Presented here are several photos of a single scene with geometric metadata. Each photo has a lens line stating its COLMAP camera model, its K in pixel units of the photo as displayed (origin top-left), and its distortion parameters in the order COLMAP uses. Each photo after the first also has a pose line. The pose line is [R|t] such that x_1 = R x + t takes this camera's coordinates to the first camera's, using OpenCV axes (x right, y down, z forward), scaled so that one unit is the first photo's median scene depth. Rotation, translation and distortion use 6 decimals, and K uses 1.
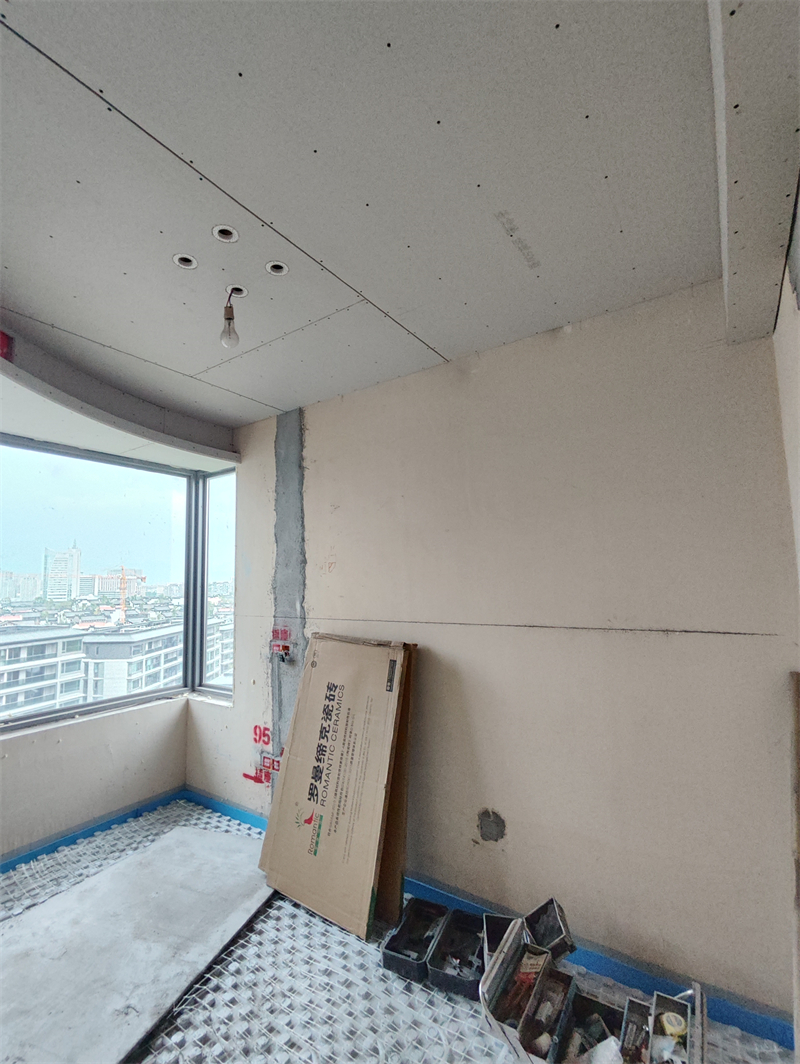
lens RADIAL K [[482.5, 0, 400.0], [0, 482.5, 532.0], [0, 0, 1]] dist [-0.010105, 0.007252]
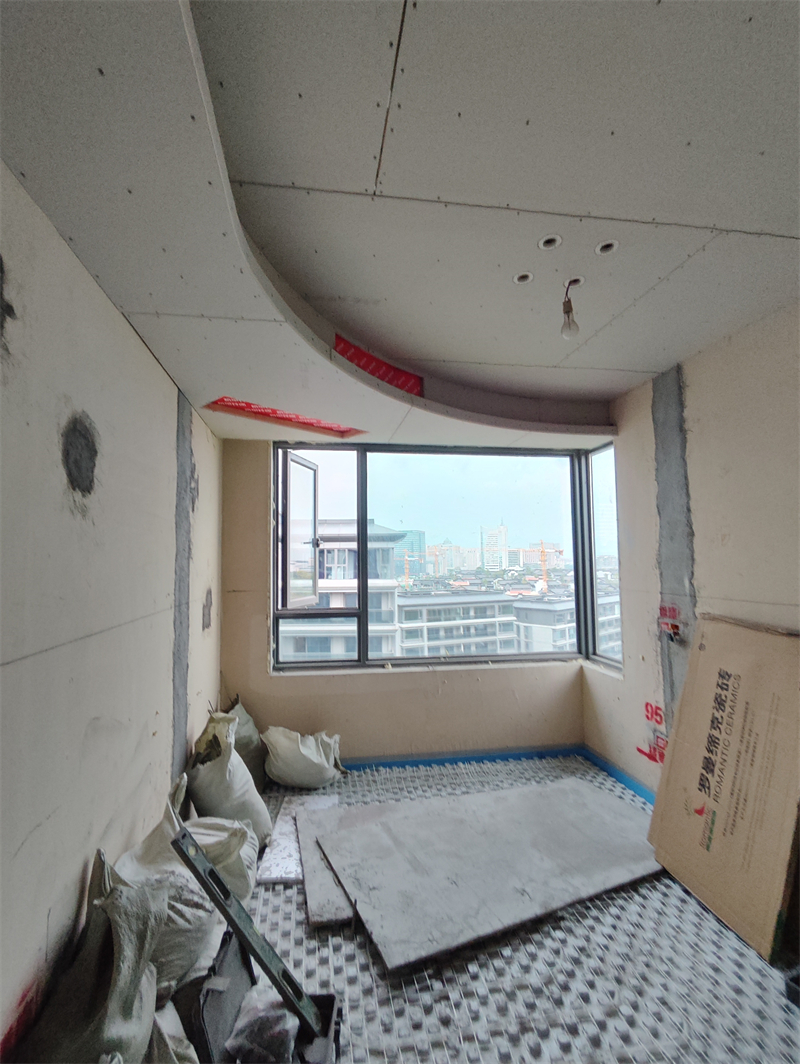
lens RADIAL K [[498.5, 0, 400.0], [0, 498.5, 532.0], [0, 0, 1]] dist [-0.000308, -0.007711]
pose [[0.695293, -0.026093, -0.718253, 0.095662], [0.066985, 0.997344, 0.028612, -0.006326], [0.715599, -0.068006, 0.695193, -0.041353]]
